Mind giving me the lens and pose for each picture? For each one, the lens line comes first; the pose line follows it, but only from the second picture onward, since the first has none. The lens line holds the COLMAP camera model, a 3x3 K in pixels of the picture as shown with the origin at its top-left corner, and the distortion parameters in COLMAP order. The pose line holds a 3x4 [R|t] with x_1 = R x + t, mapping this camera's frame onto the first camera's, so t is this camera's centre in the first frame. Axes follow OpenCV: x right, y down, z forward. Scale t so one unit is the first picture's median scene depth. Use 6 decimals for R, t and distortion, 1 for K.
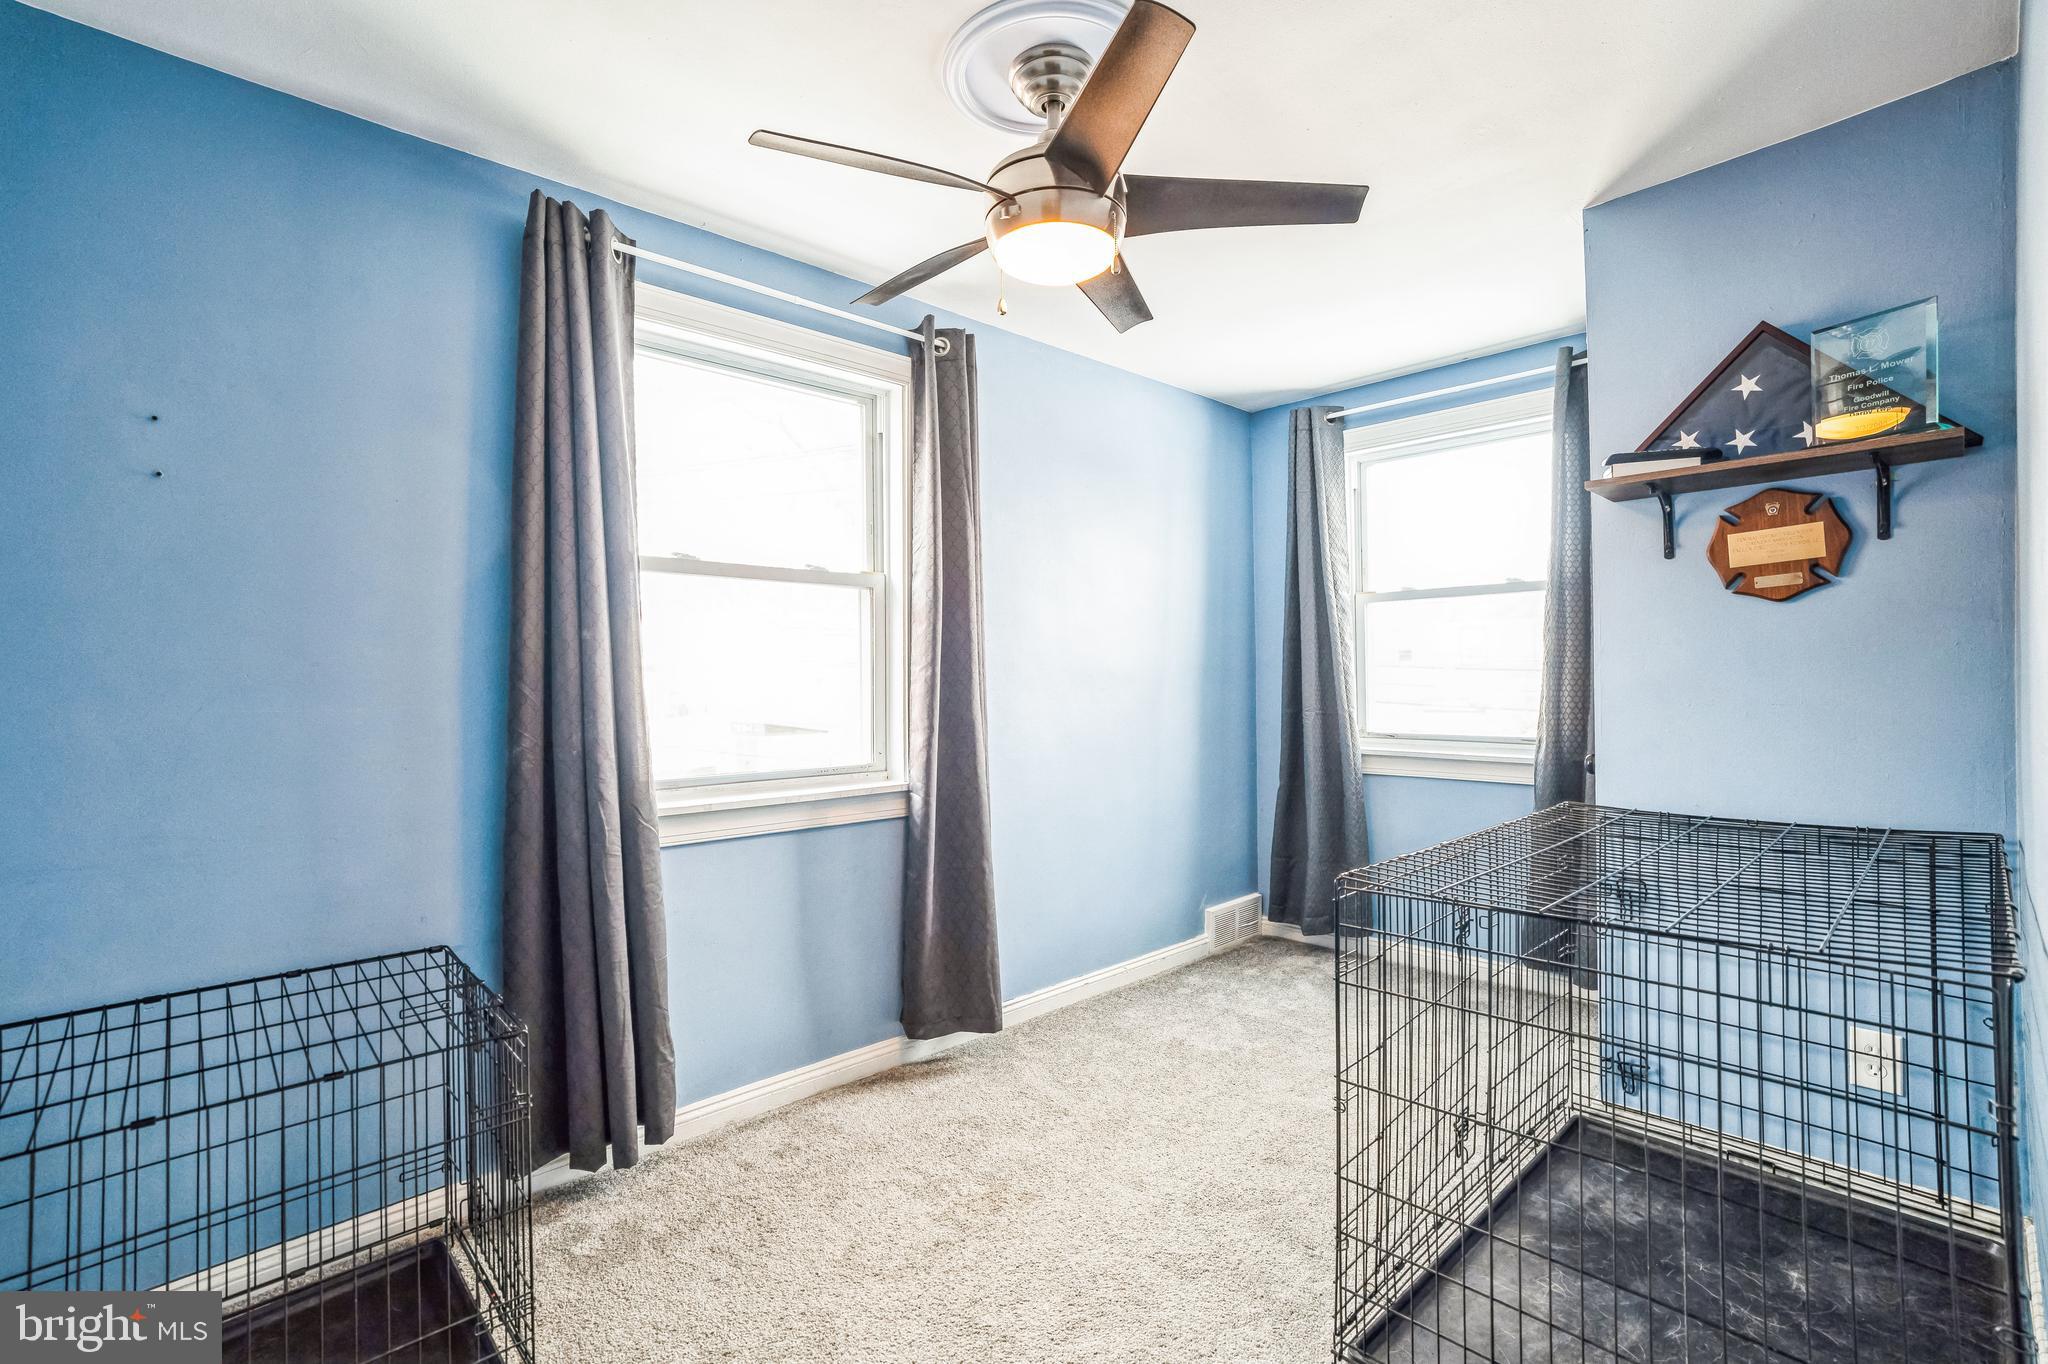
lens RADIAL K [[924.1, 0, 1030.5], [0, 924.1, 651.9], [0, 0, 1]] dist [-0.036226, 0.025787]
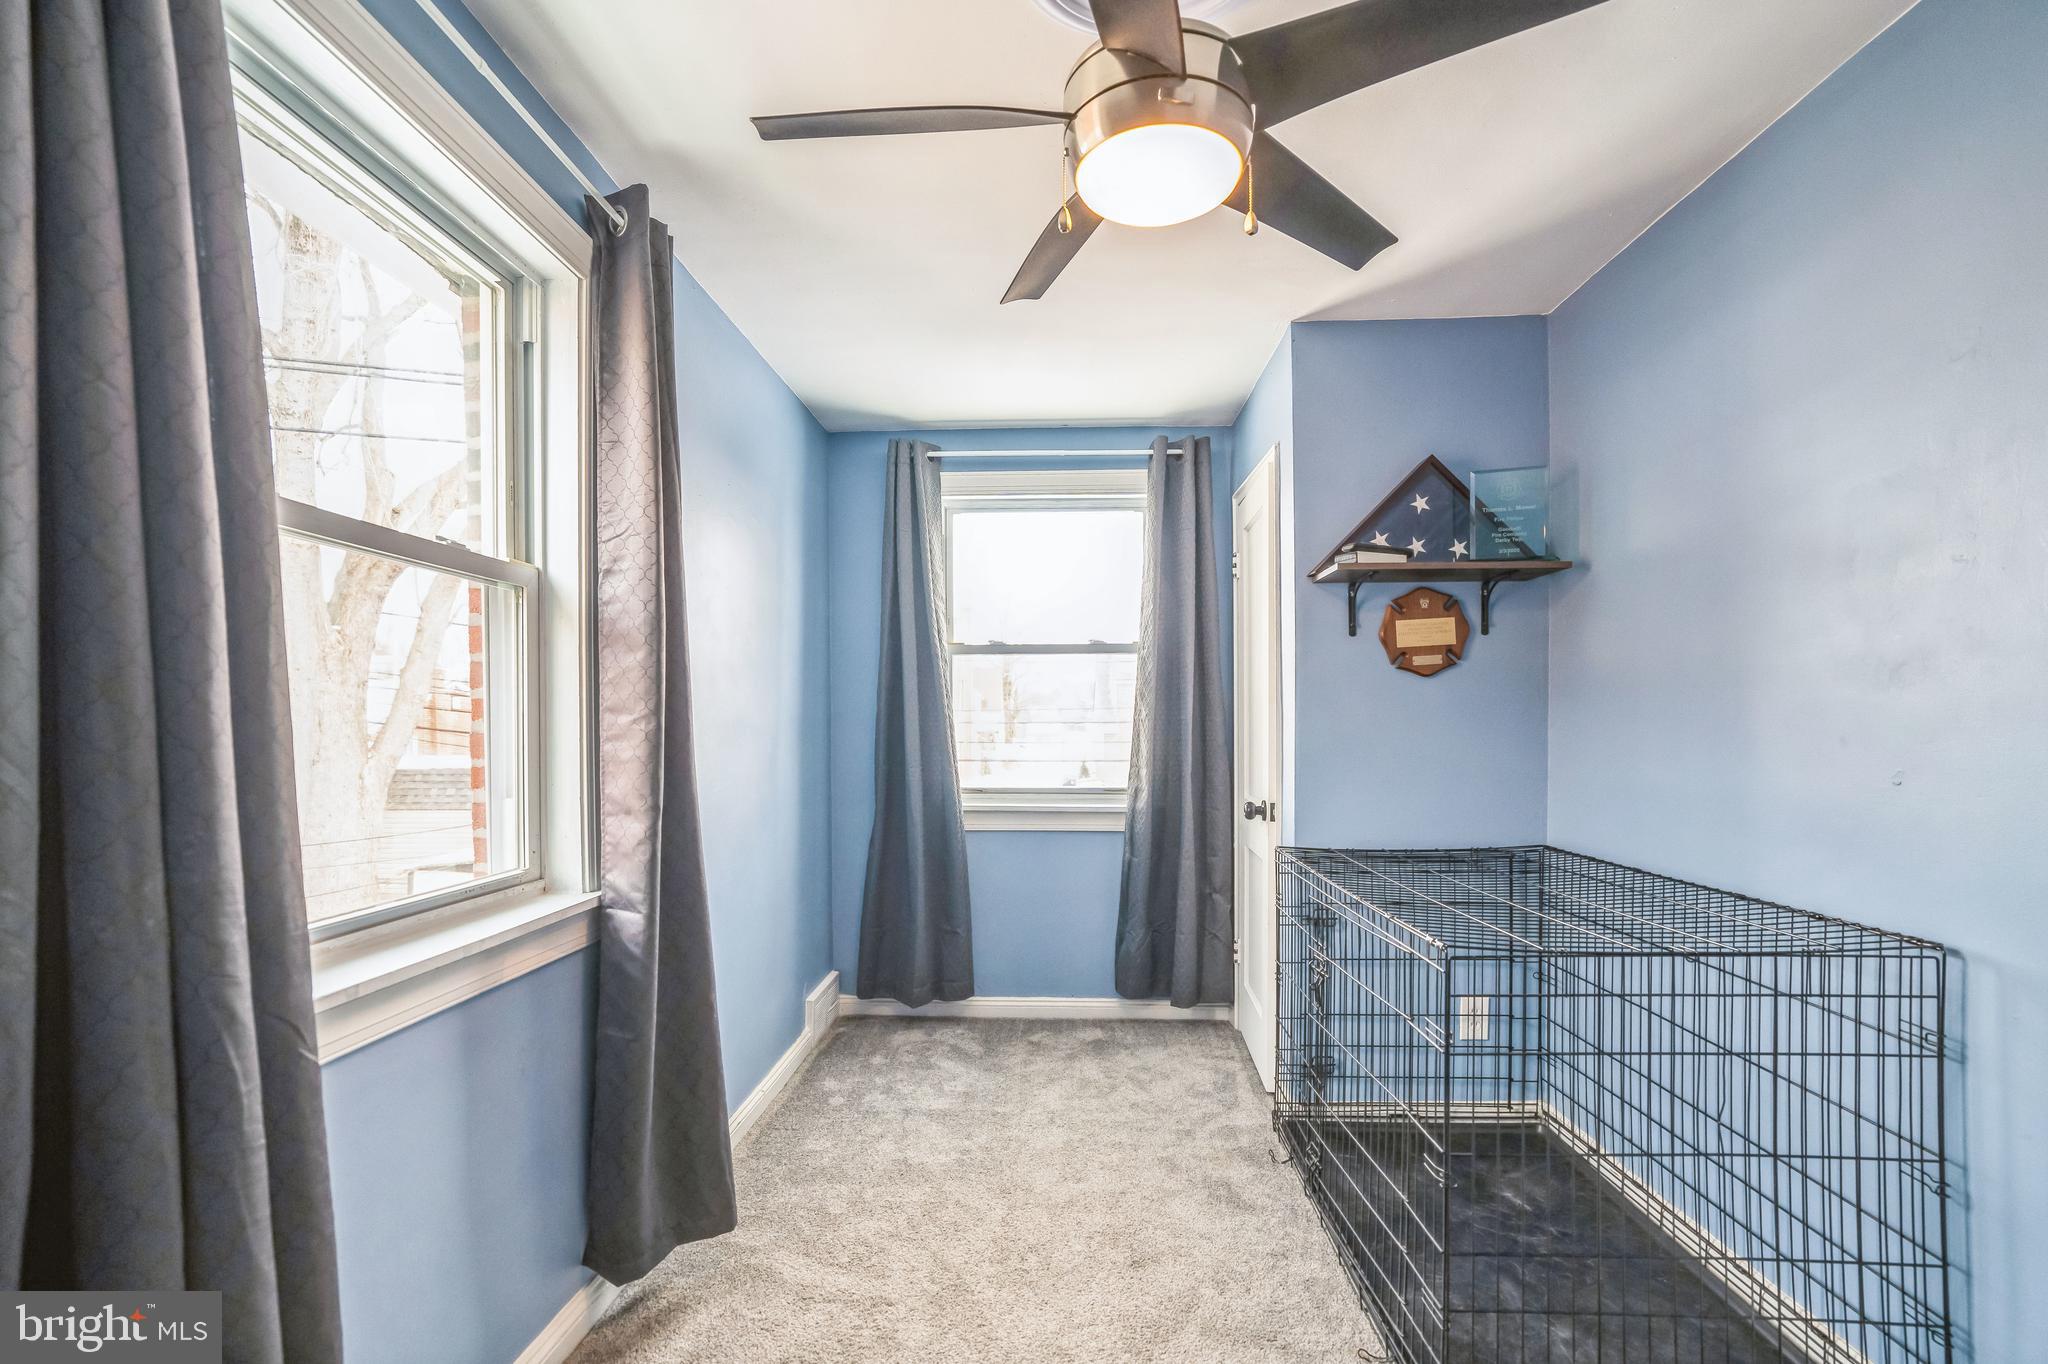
lens RADIAL K [[941.5, 0, 1008.1], [0, 941.5, 715.1], [0, 0, 1]] dist [-0.008396, 0.000295]
pose [[0.734817, 0.014005, 0.678120, -0.400104], [-0.026269, 0.999624, 0.007820, 0.002756], [-0.677756, -0.023560, 0.734909, 0.342859]]
